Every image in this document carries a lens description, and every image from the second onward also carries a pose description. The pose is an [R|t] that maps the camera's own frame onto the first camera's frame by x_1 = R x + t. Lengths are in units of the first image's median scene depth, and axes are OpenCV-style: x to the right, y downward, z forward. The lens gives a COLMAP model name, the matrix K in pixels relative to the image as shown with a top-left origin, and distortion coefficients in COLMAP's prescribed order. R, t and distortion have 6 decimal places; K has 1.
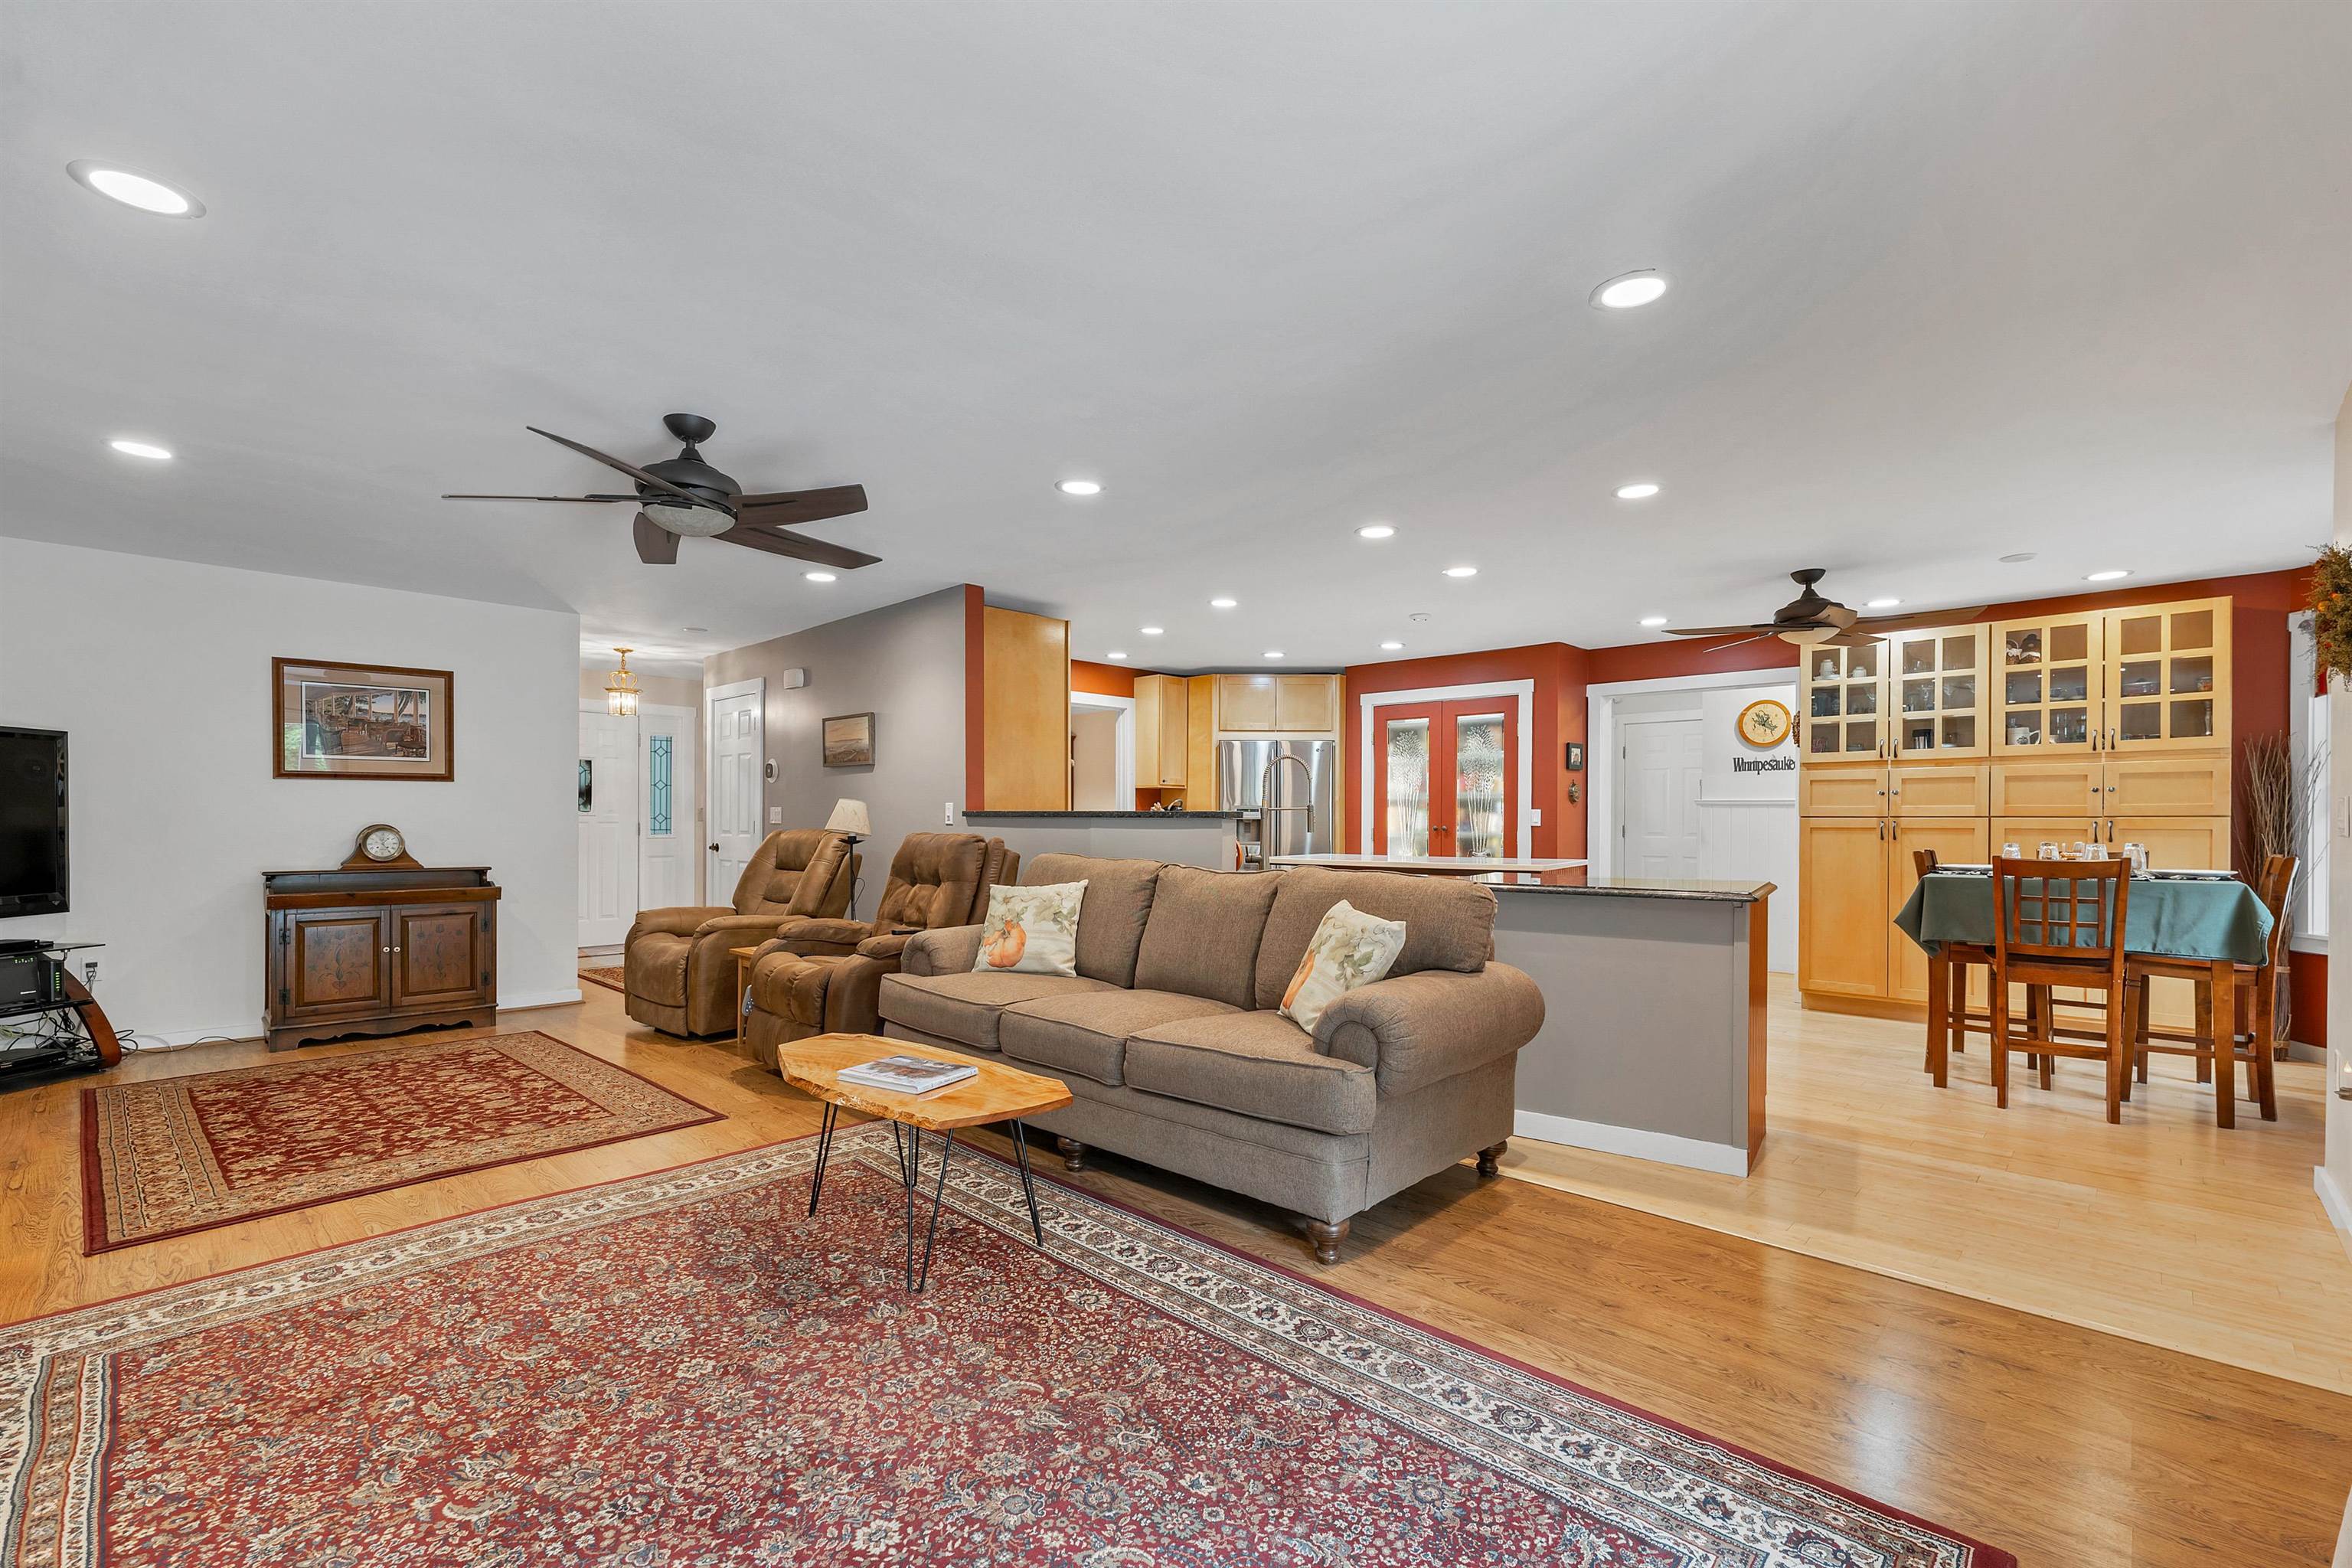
lens RADIAL K [[988.3, 0, 1232.1], [0, 988.3, 828.2], [0, 0, 1]] dist [0.008059, -0.001239]
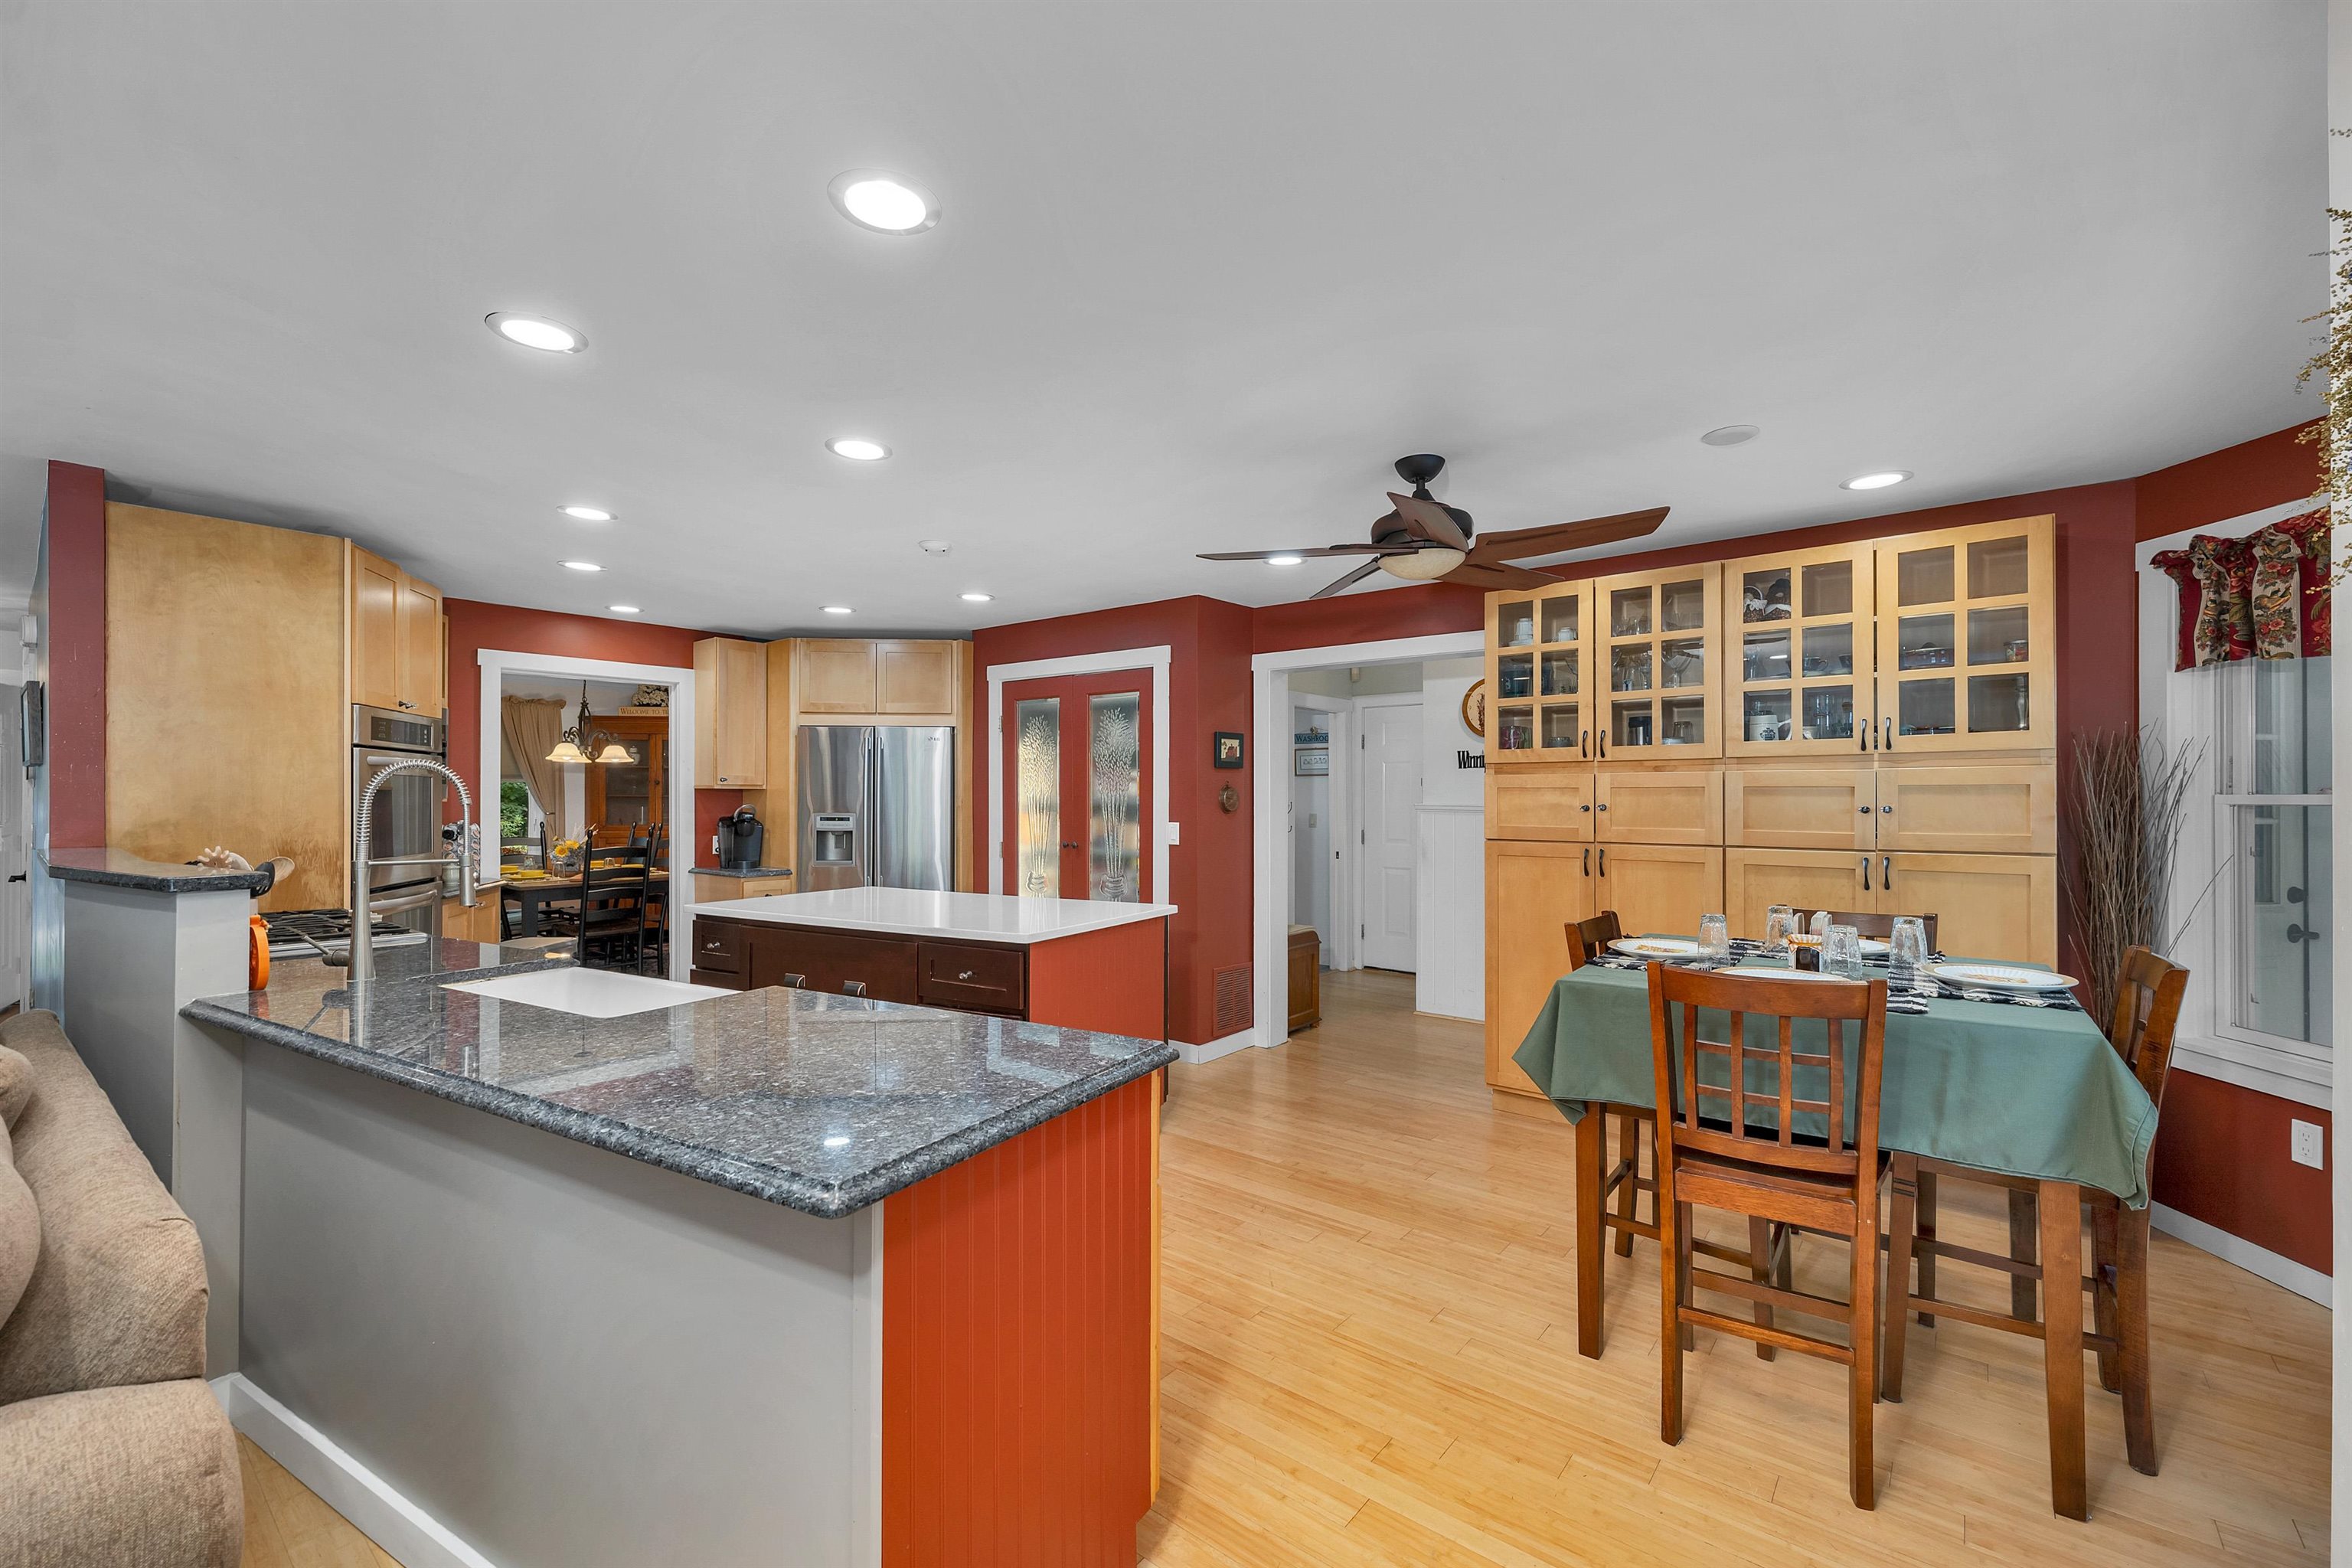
lens RADIAL K [[988.3, 0, 1193.5], [0, 988.3, 800.0], [0, 0, 1]] dist [0.008059, -0.001239]
pose [[0.996451, -0.002964, 0.084119, 0.349417], [0.003770, 0.999948, -0.009425, -0.038531], [-0.084087, 0.009709, 0.996411, 0.360627]]
